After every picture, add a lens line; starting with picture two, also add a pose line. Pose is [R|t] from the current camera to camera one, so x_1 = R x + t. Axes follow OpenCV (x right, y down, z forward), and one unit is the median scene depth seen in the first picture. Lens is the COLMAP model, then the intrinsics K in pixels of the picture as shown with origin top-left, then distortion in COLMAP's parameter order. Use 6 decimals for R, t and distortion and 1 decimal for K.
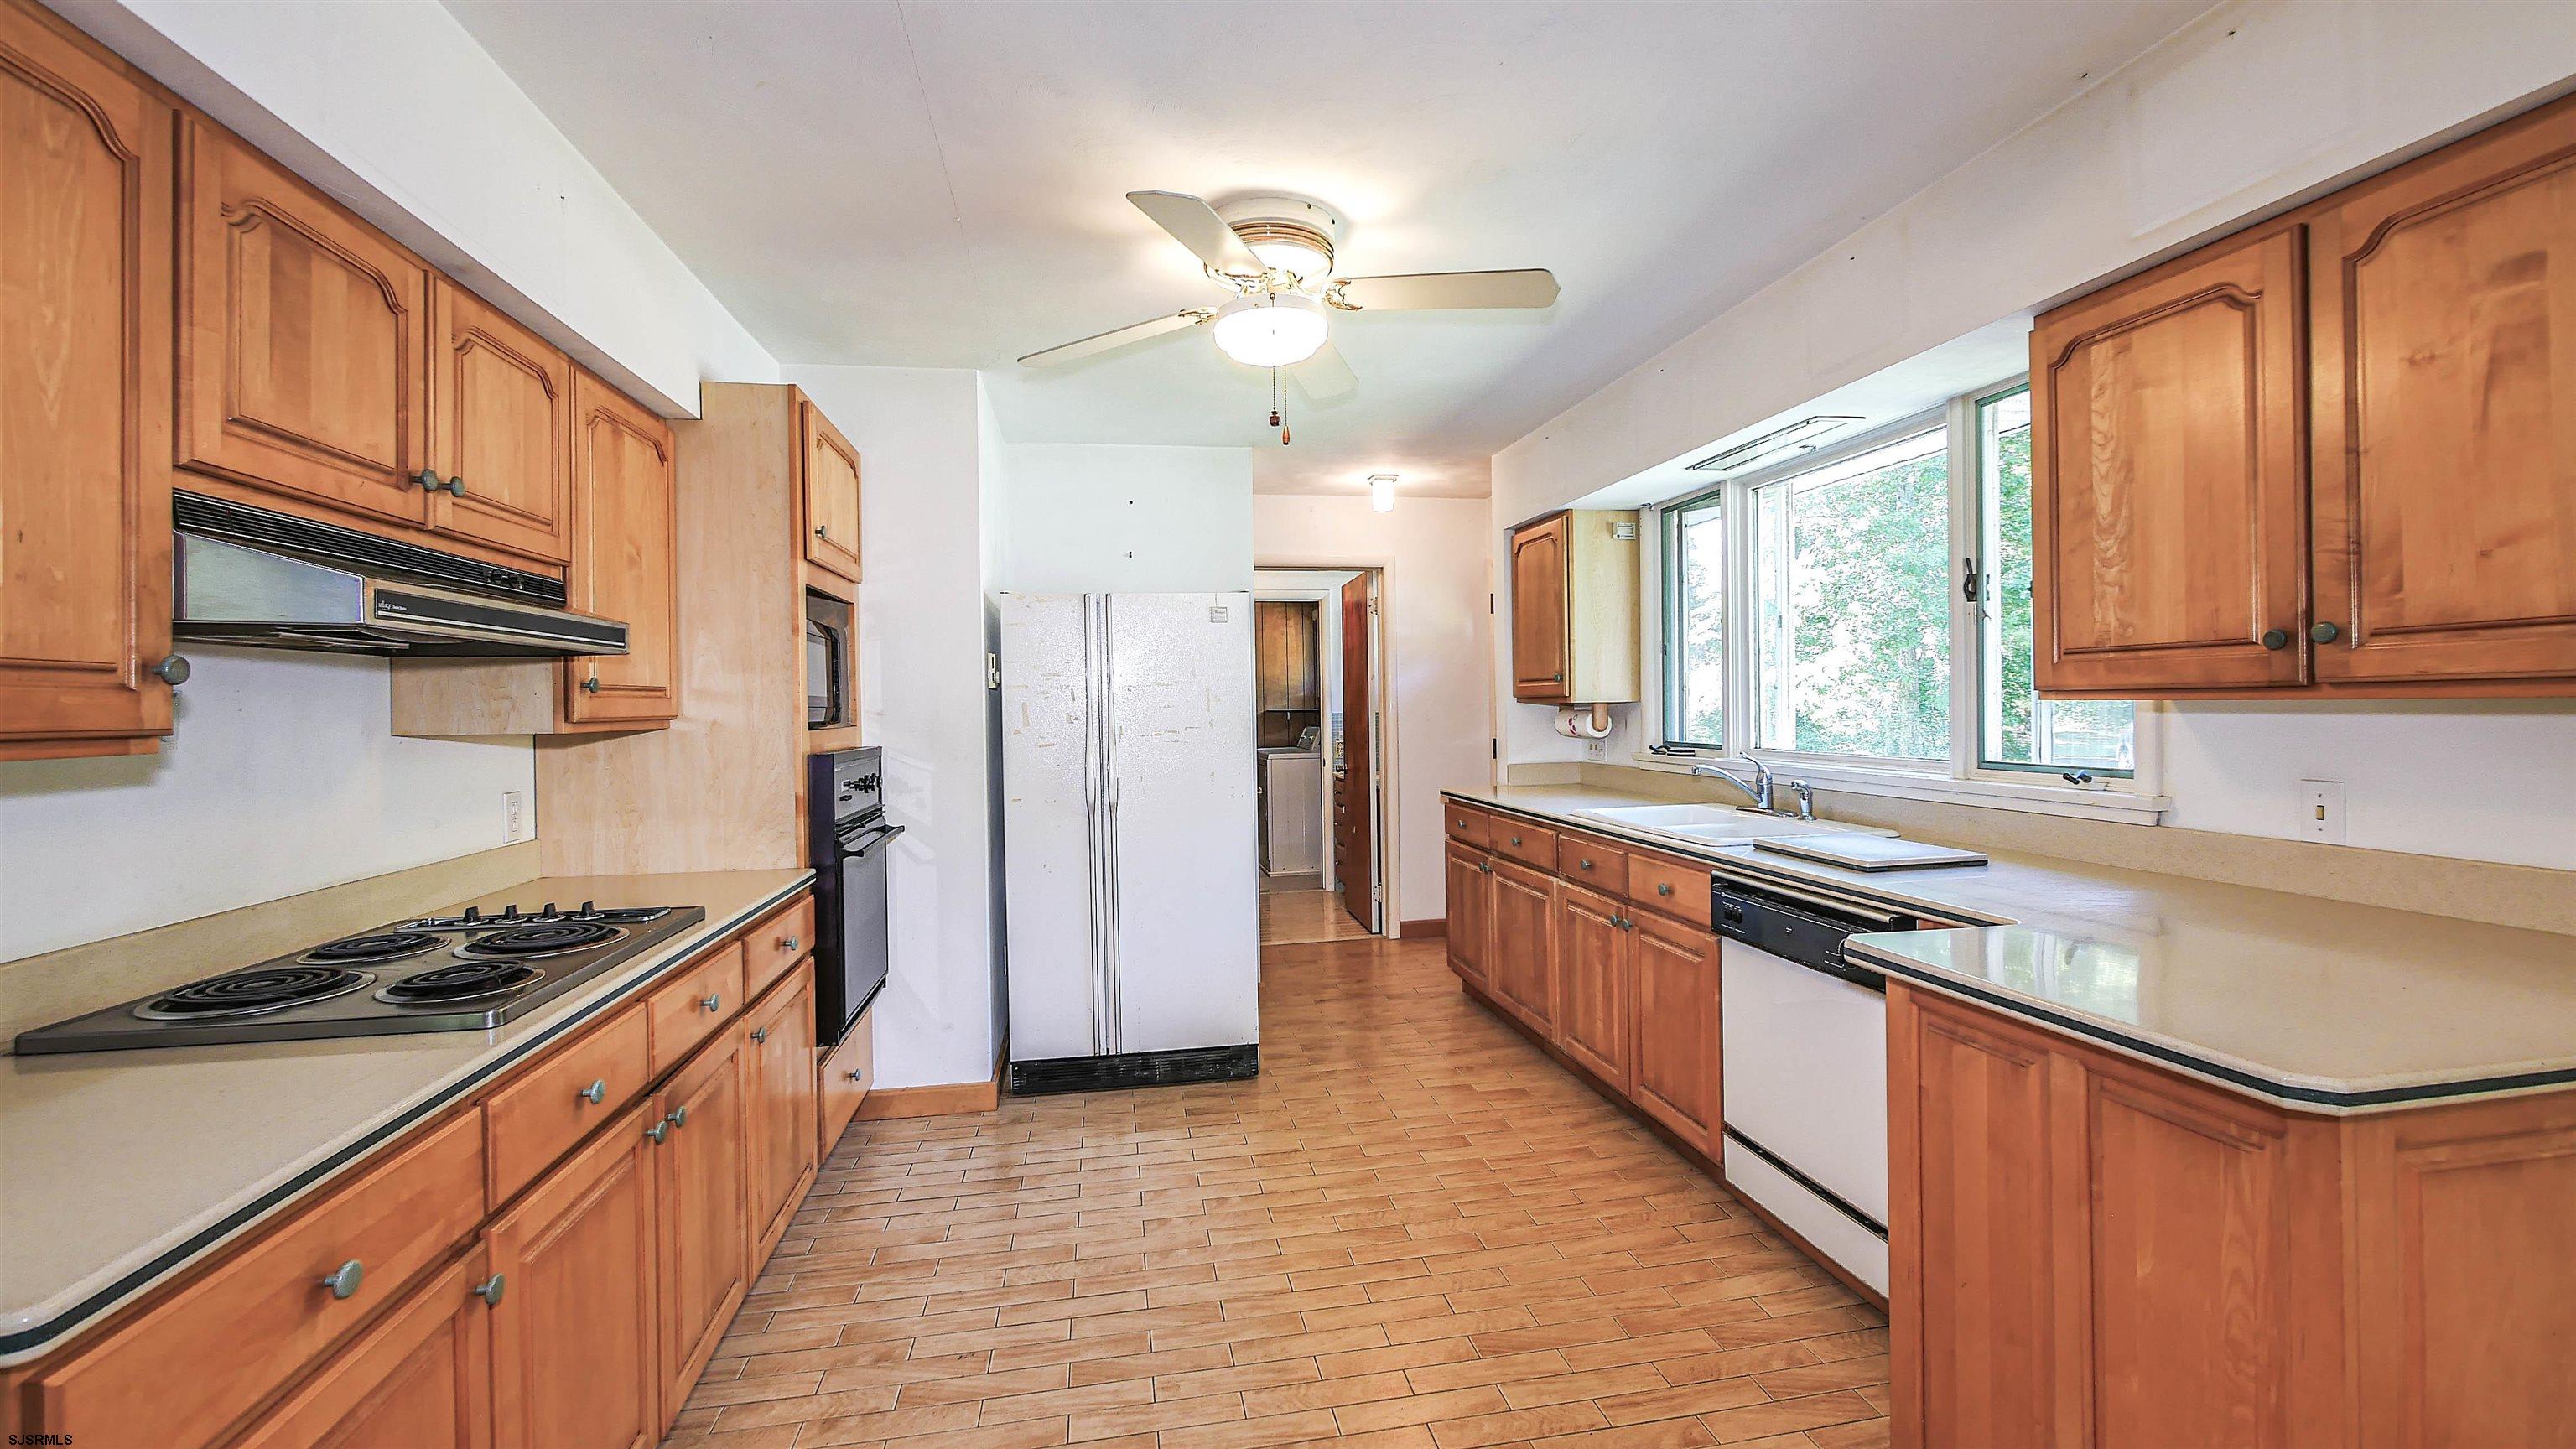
lens RADIAL K [[1067.4, 0, 1285.4], [0, 1067.4, 704.7], [0, 0, 1]] dist [-0.004196, 0.000283]
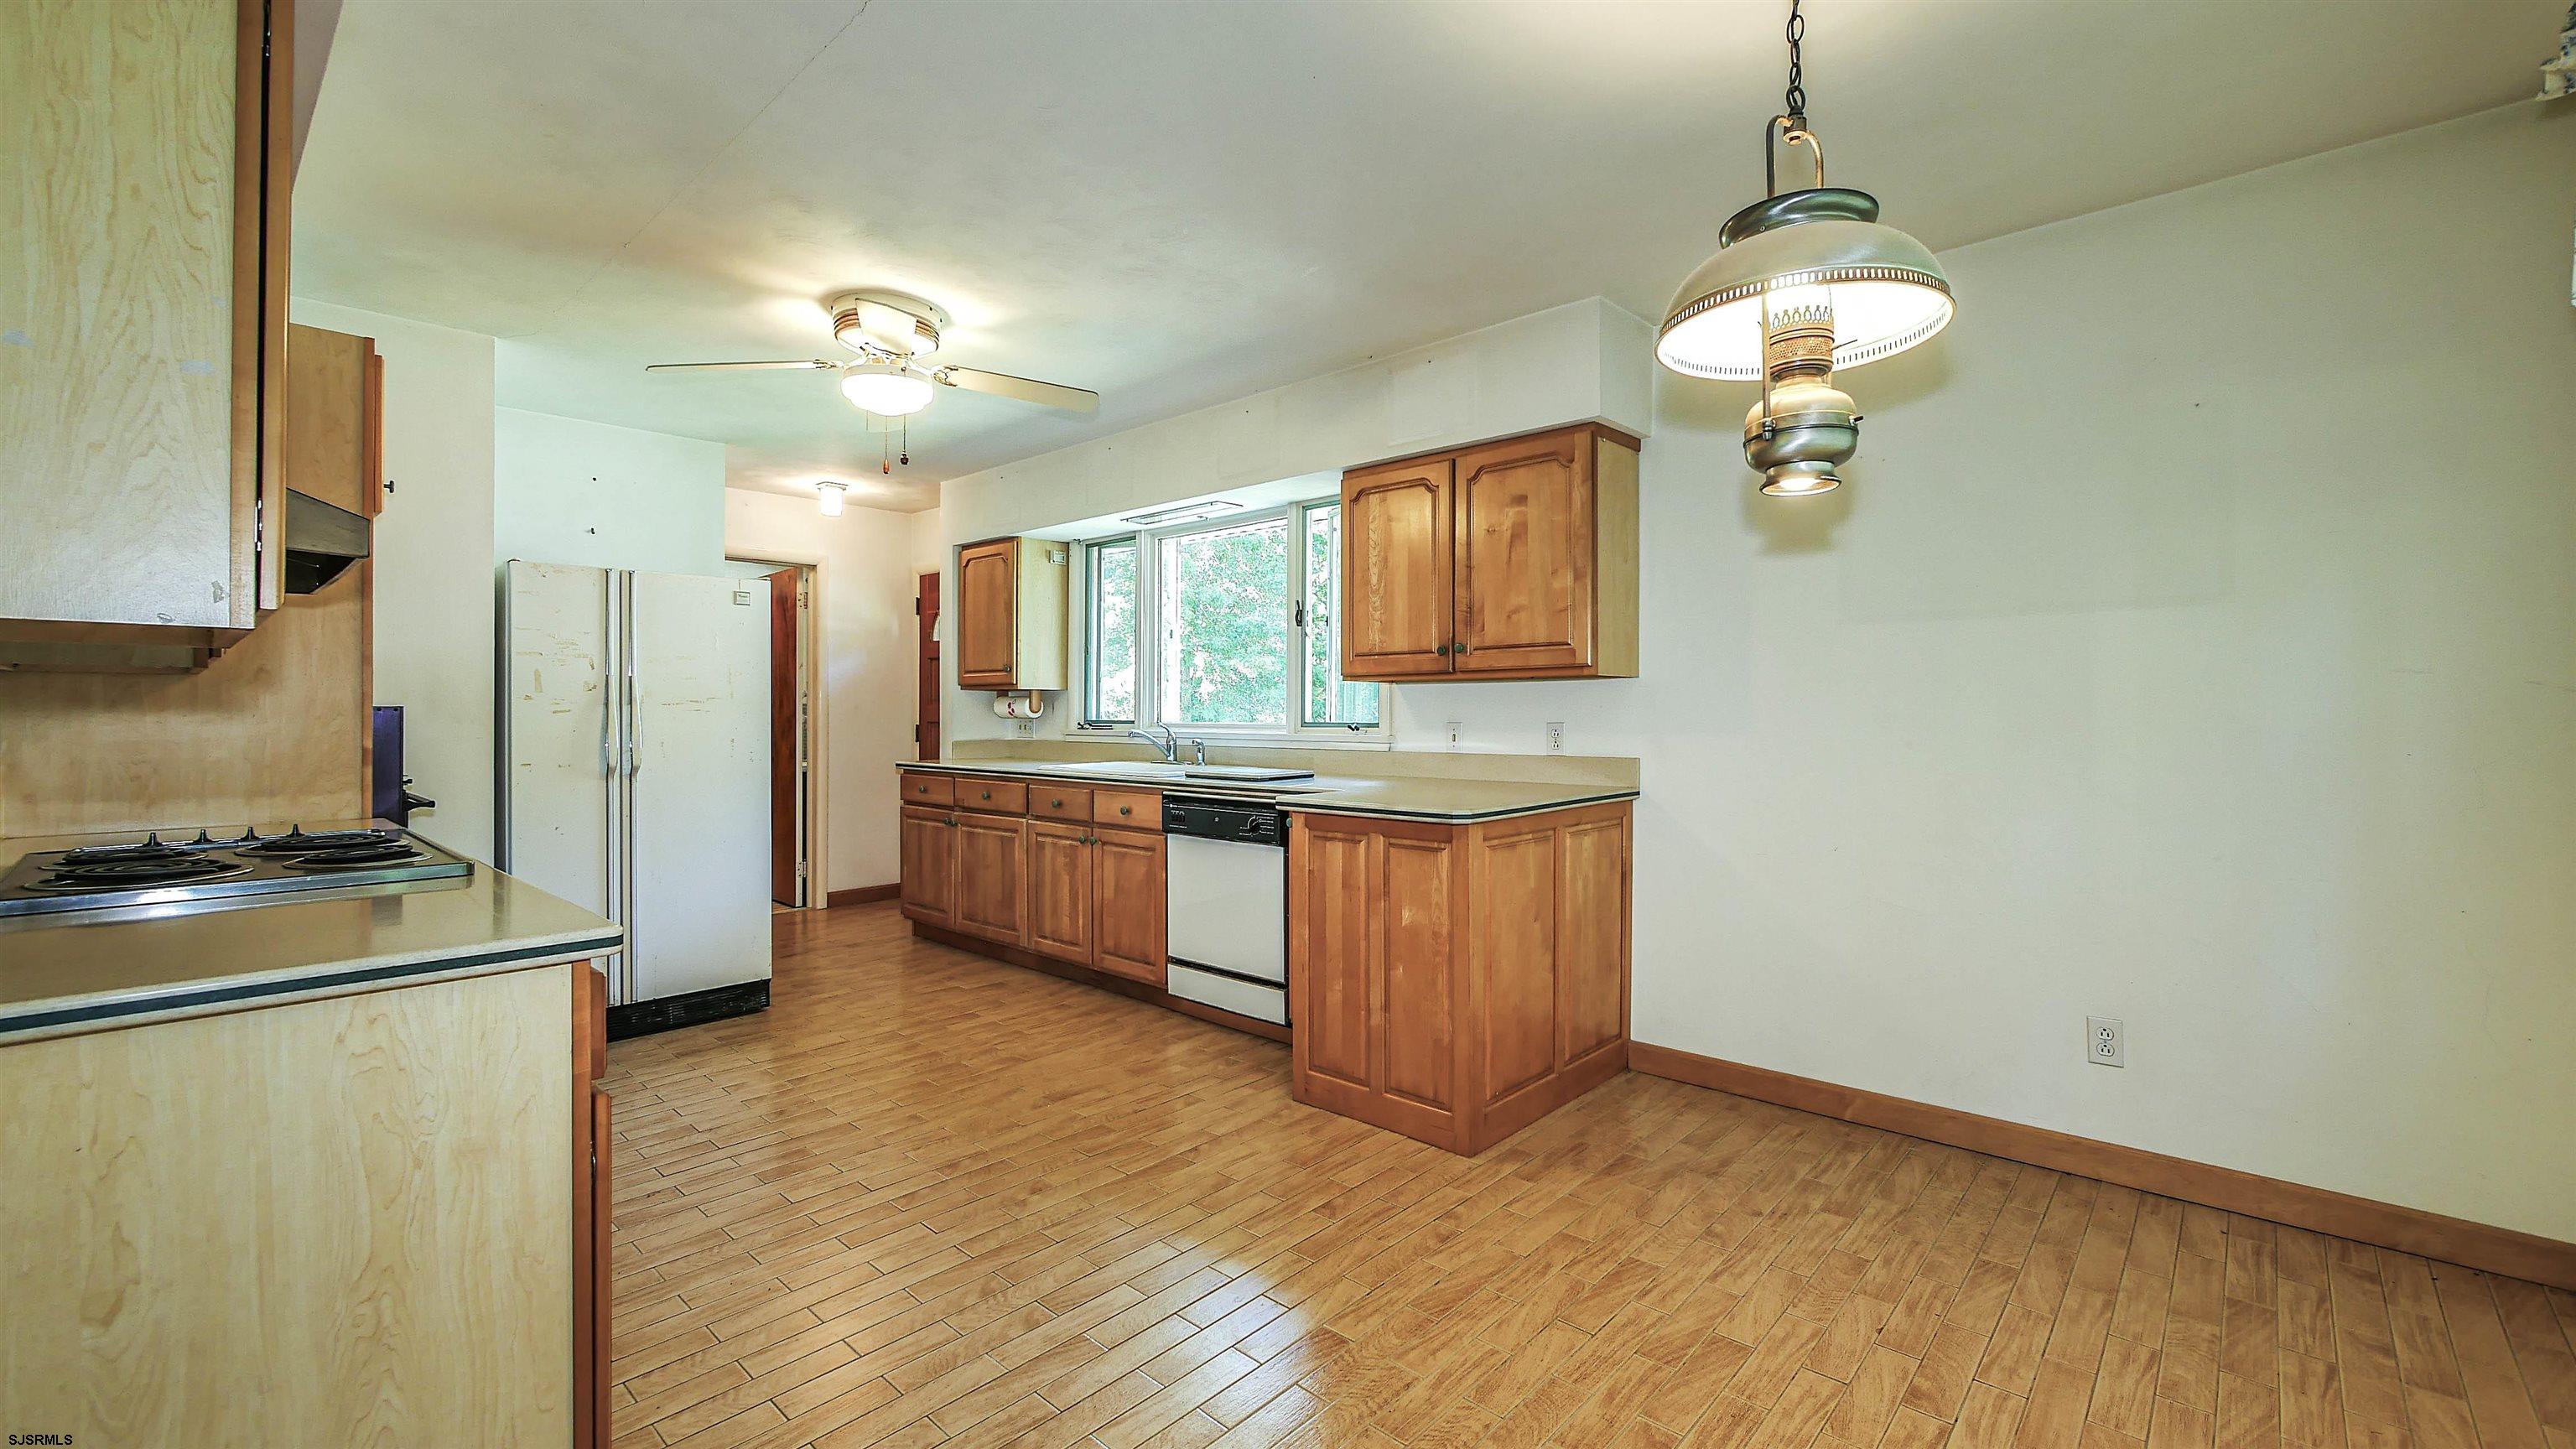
lens RADIAL K [[1067.4, 0, 1285.4], [0, 1067.4, 704.7], [0, 0, 1]] dist [-0.004196, 0.000283]
pose [[0.803271, 0.018341, 0.595331, -0.359841], [-0.011457, 0.999817, -0.015343, 0.050942], [-0.595503, 0.005504, 0.803334, -0.322493]]
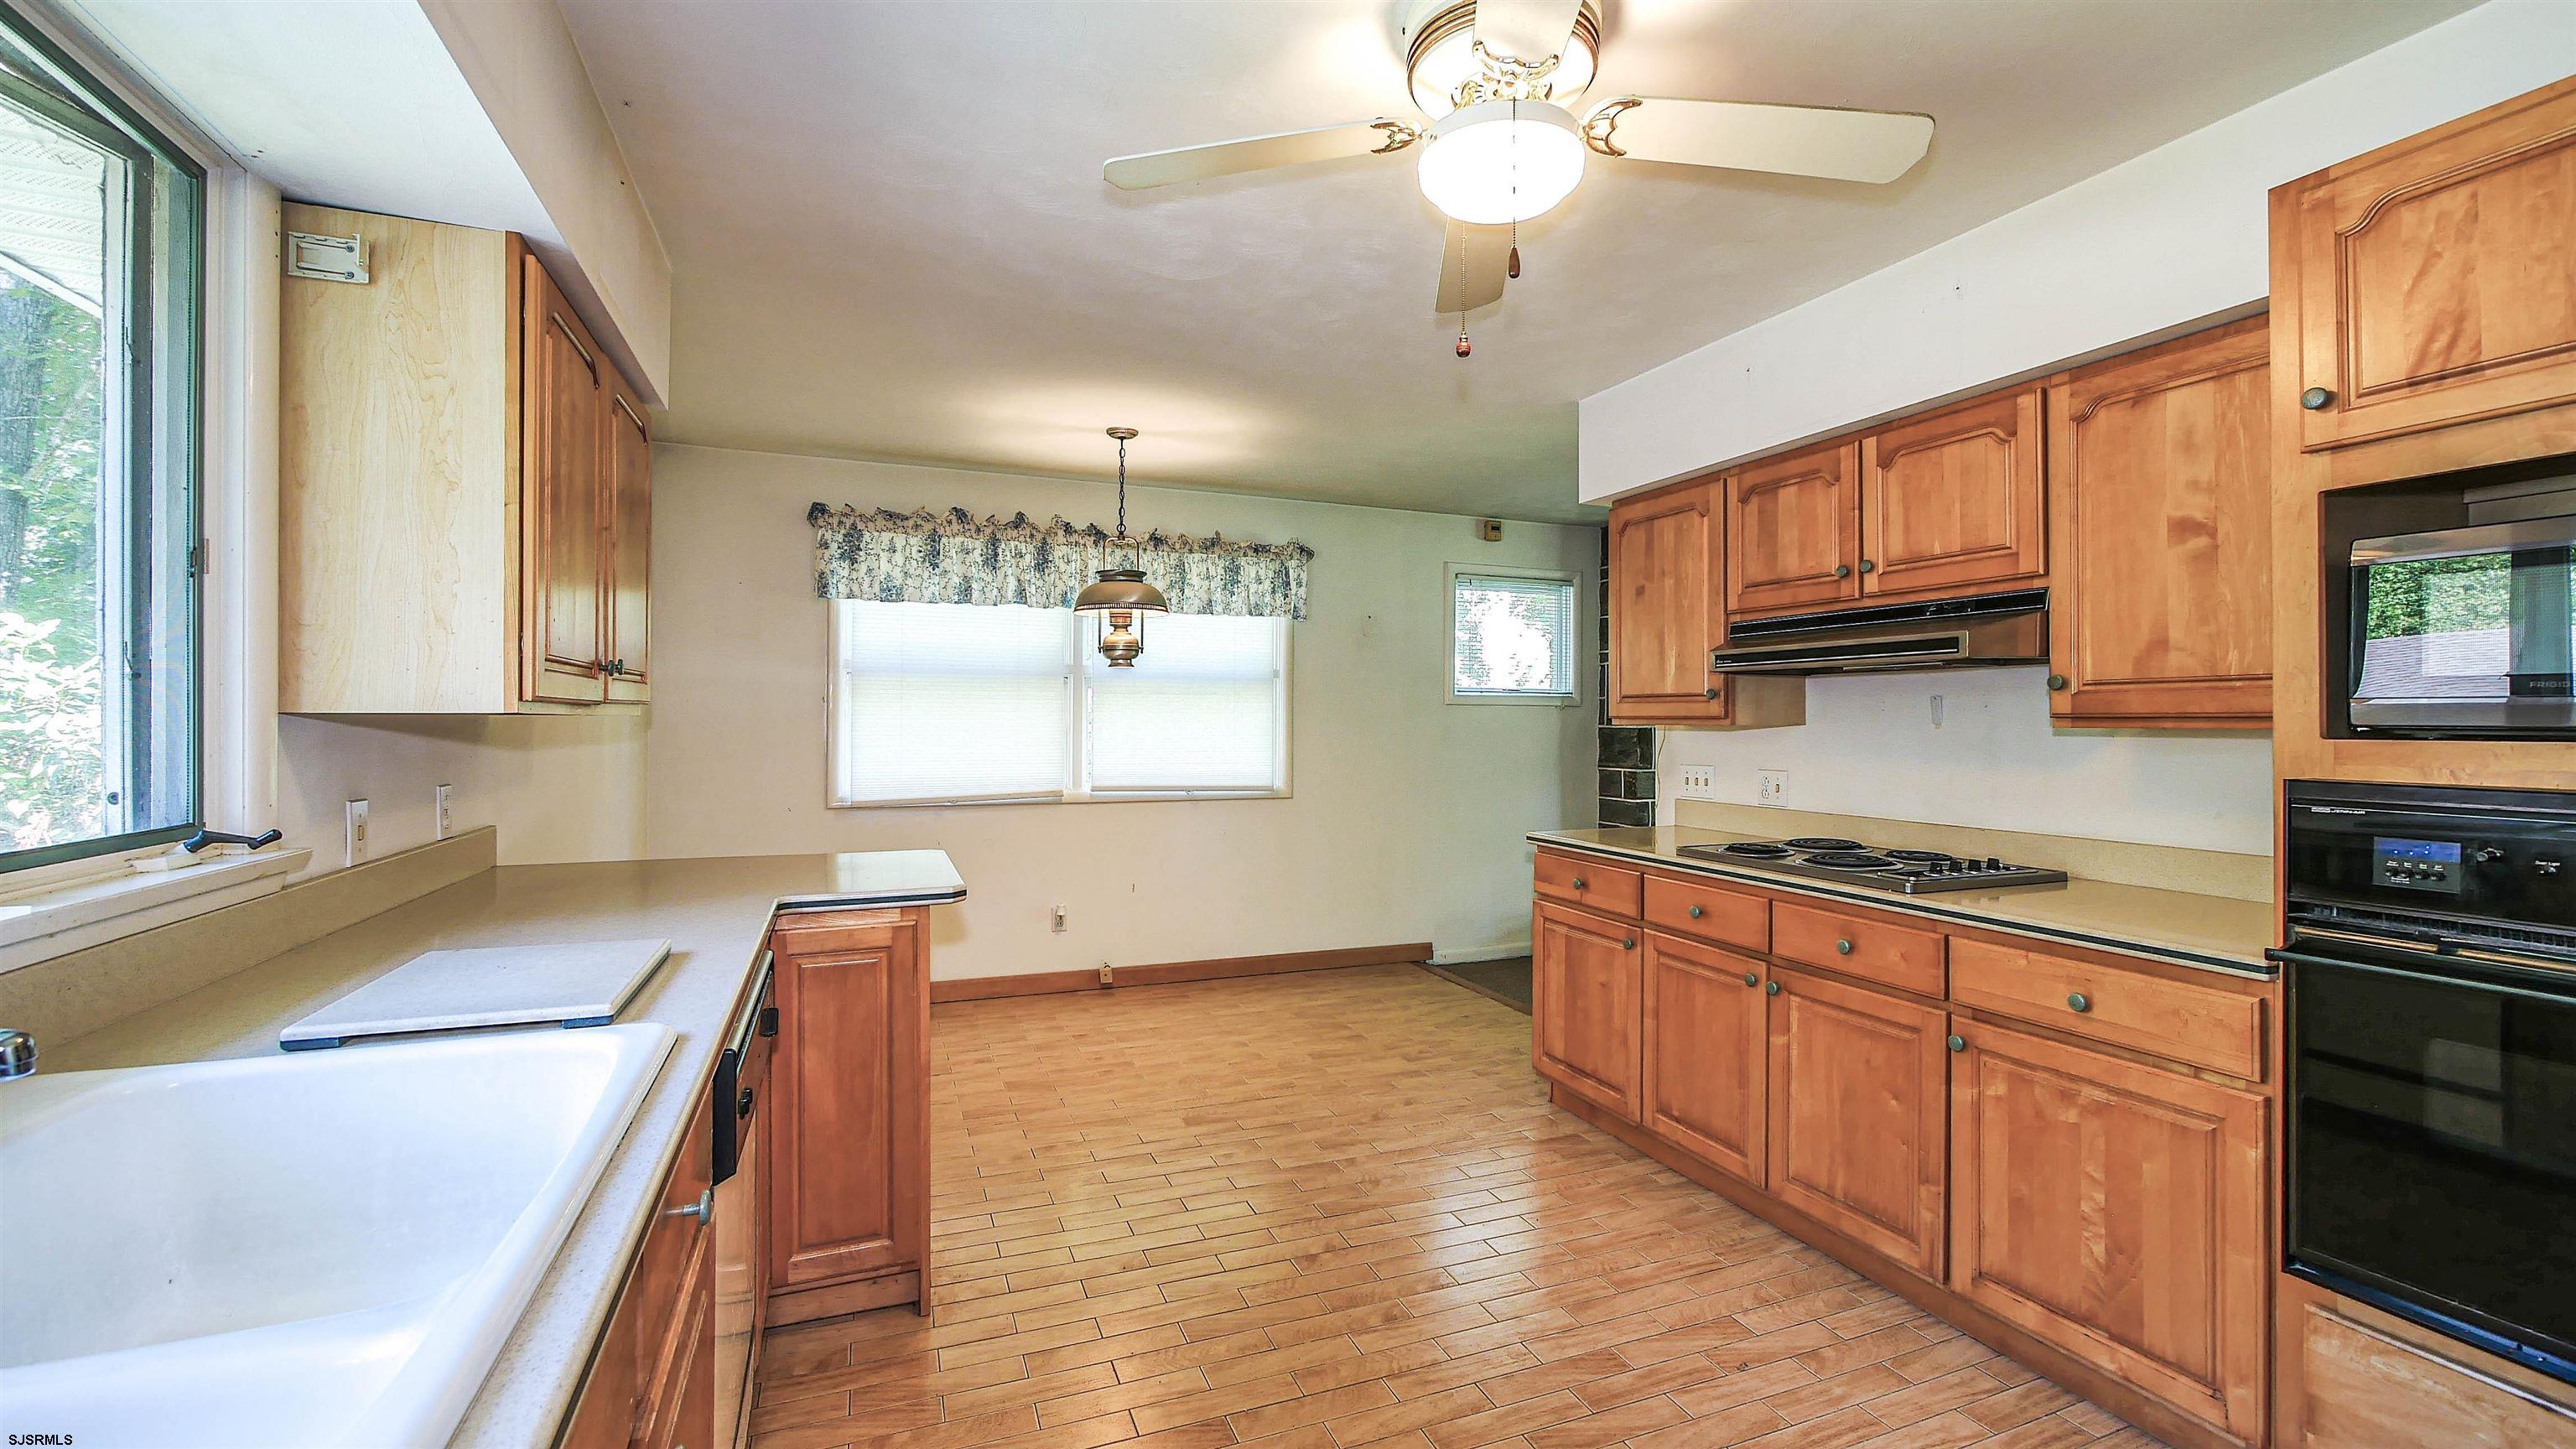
lens RADIAL K [[1067.4, 0, 1285.4], [0, 1067.4, 704.7], [0, 0, 1]] dist [-0.004196, 0.000283]
pose [[-0.979381, 0.013595, -0.201565, 0.241457], [0.015255, 0.999861, -0.006684, -0.001823], [0.201447, -0.009621, -0.979452, 1.494627]]
